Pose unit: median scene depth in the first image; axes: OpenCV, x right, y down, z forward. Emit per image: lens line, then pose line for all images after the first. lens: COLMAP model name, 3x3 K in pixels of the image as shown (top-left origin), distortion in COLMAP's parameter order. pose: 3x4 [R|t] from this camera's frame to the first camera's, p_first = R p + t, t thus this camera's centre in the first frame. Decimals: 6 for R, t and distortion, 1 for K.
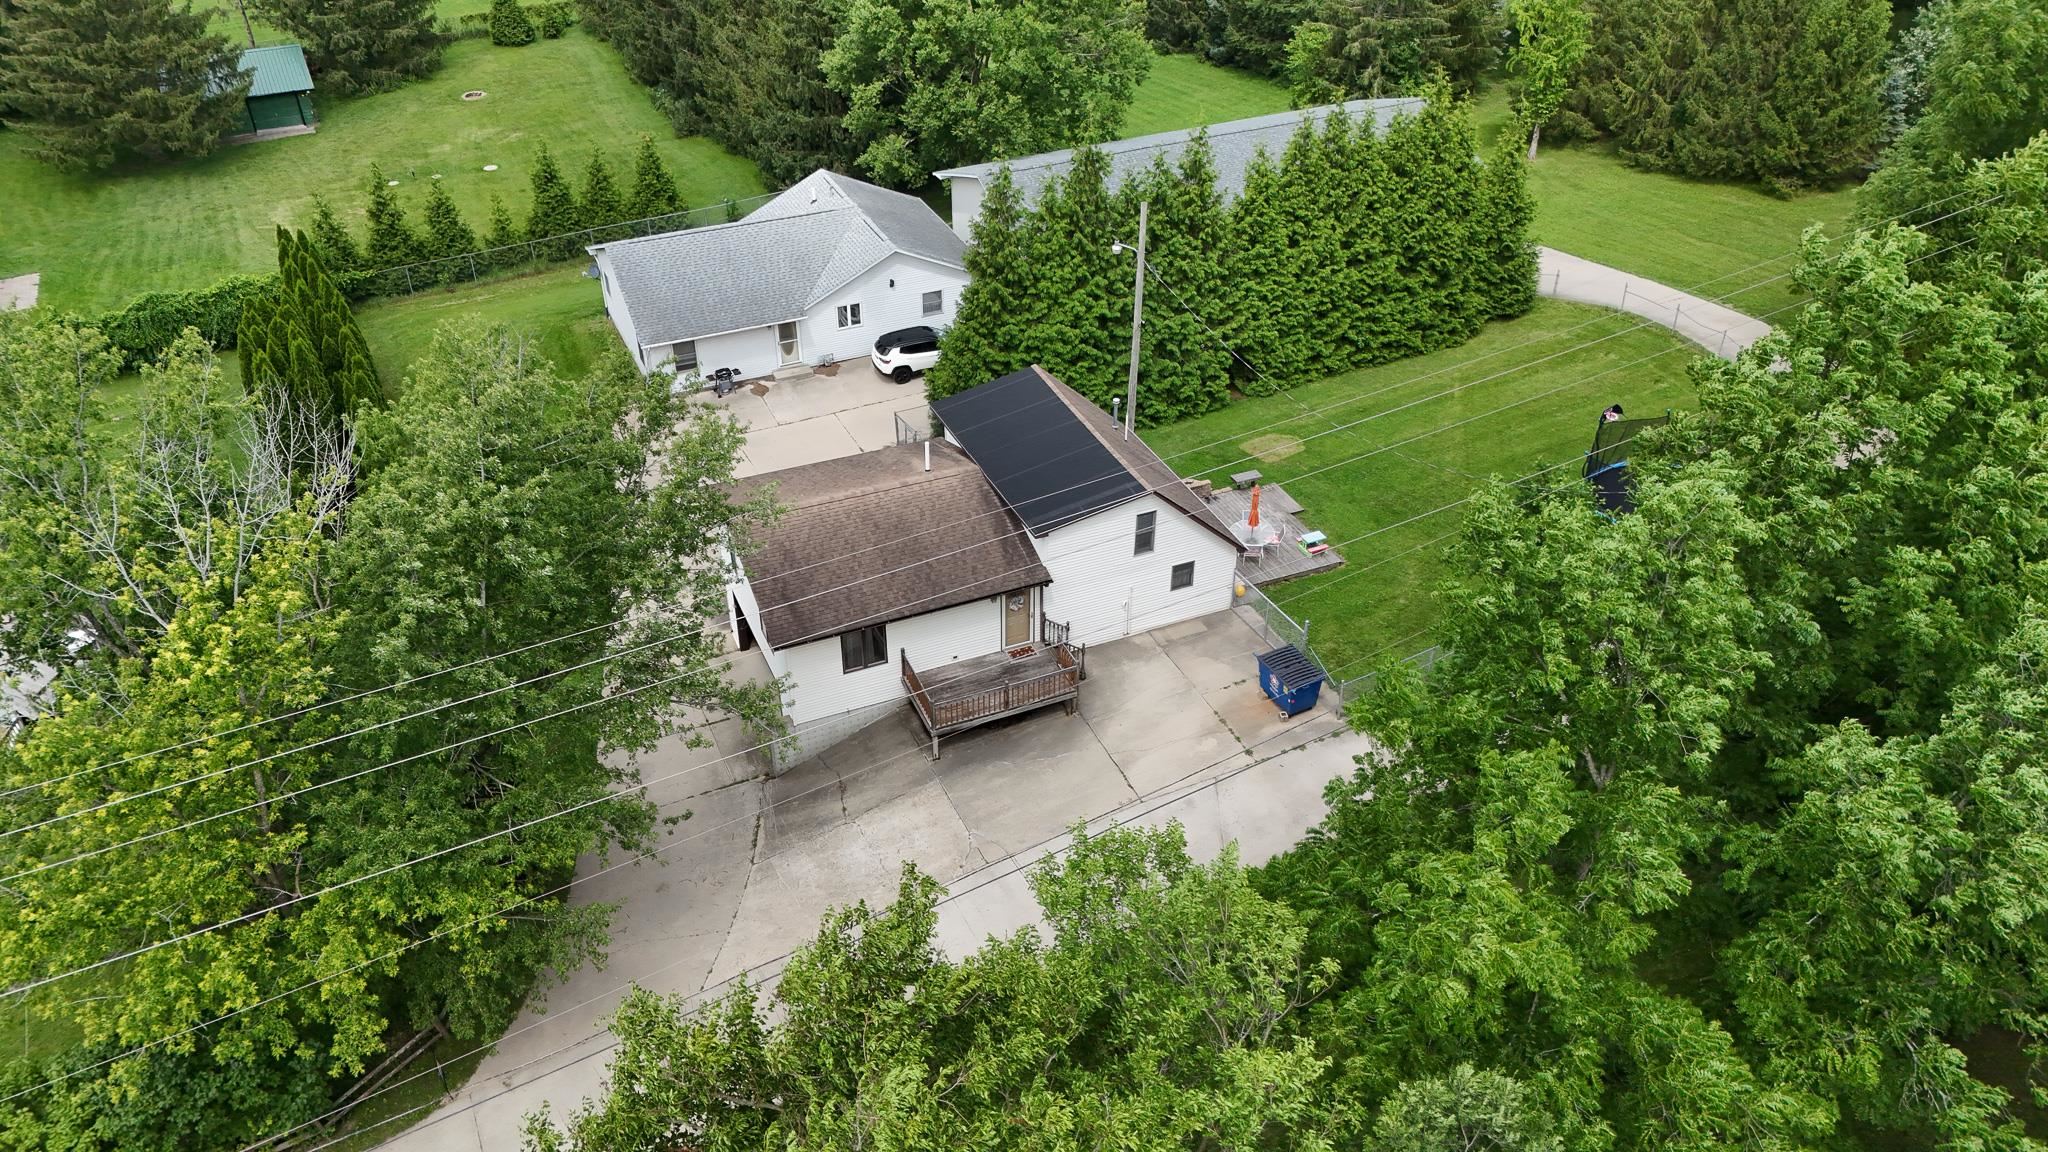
lens RADIAL K [[1425.9, 0, 1024.0], [0, 1425.9, 576.0], [0, 0, 1]] dist [0.027679, 0.002216]
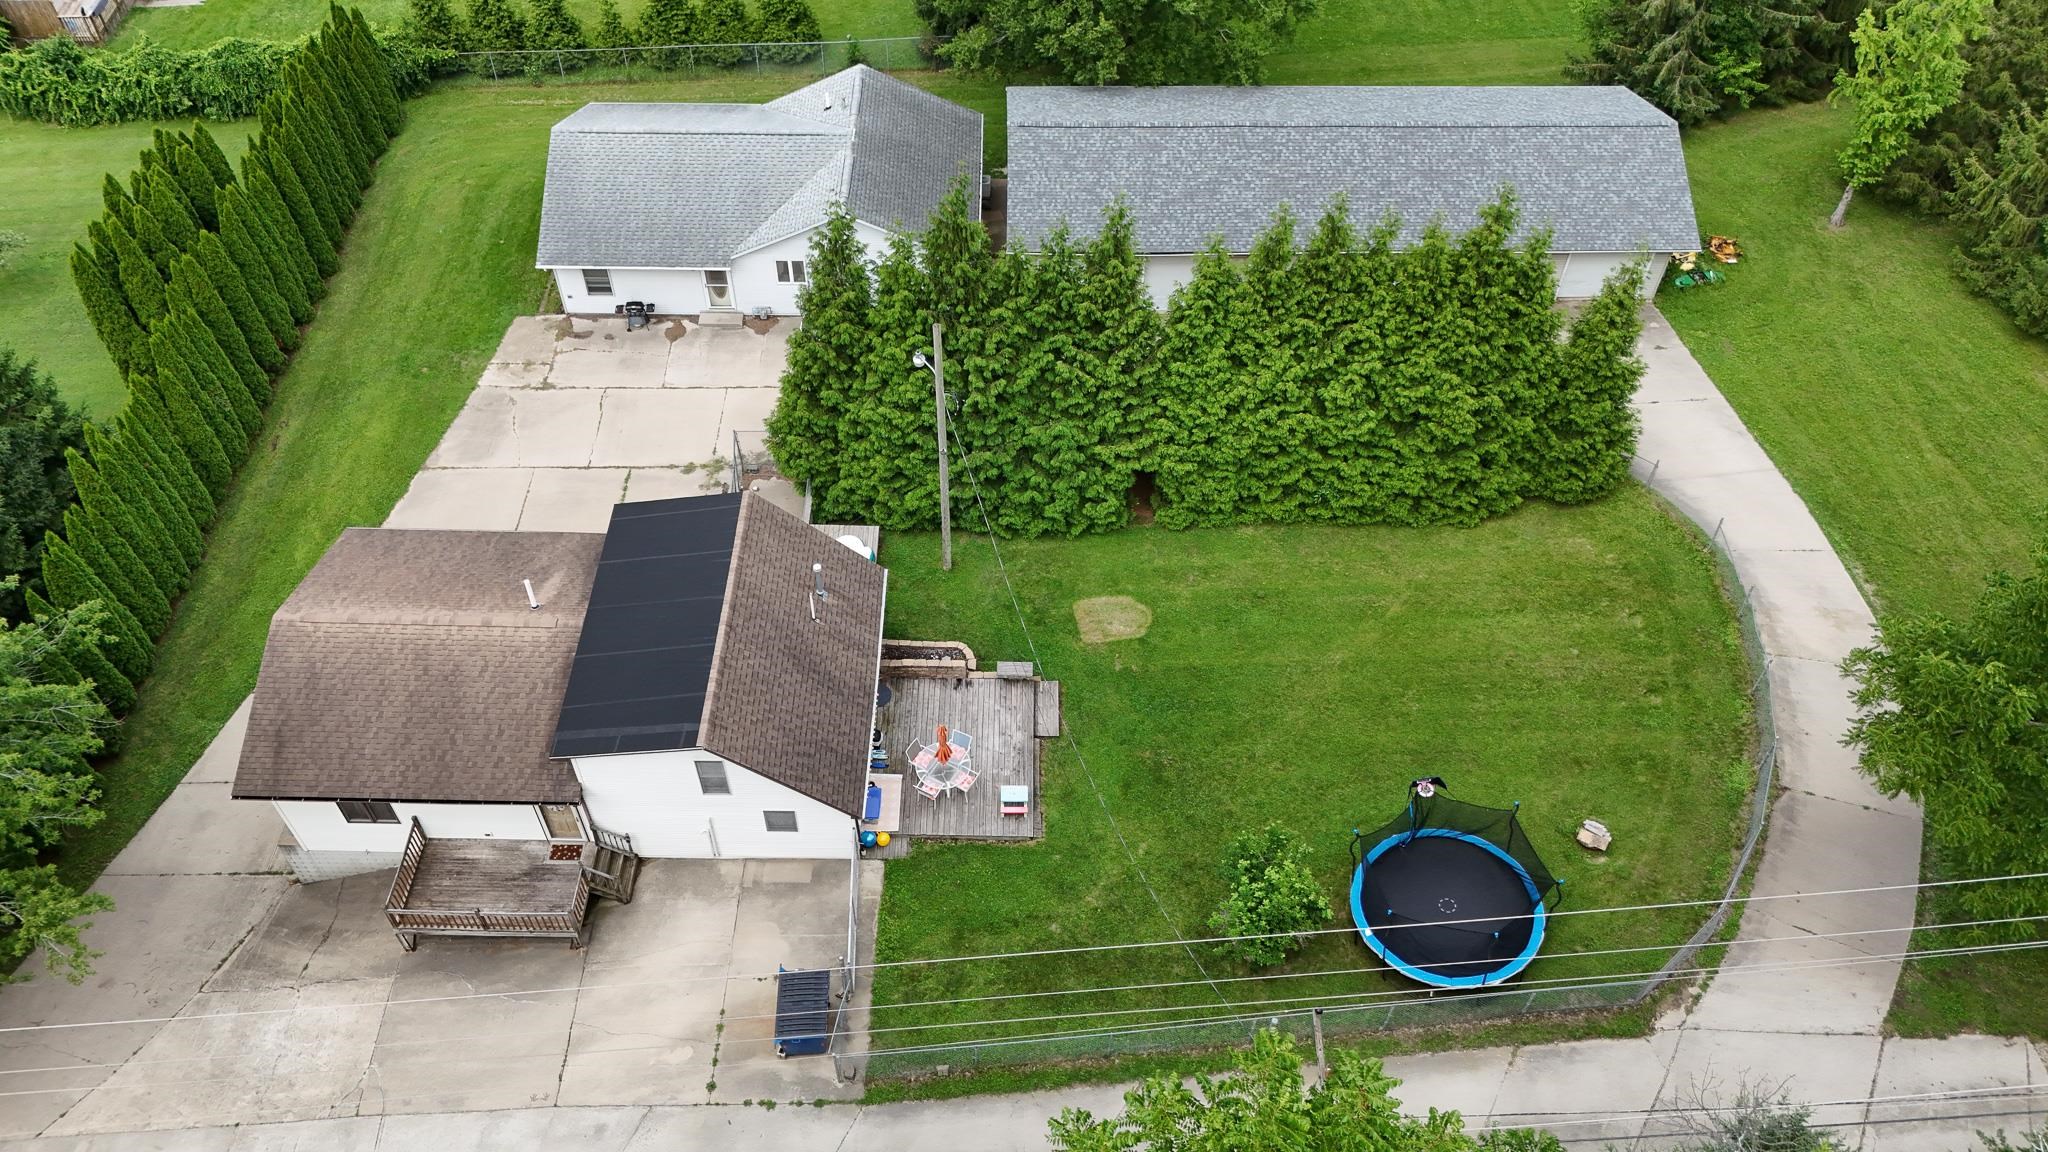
lens RADIAL K [[1435.9, 0, 1024.0], [0, 1435.9, 576.0], [0, 0, 1]] dist [0.006142, -0.002718]
pose [[0.920659, 0.312614, -0.233791, 0.286374], [-0.258682, 0.937100, 0.234365, -0.267215], [0.292352, -0.155293, 0.943618, 0.204729]]
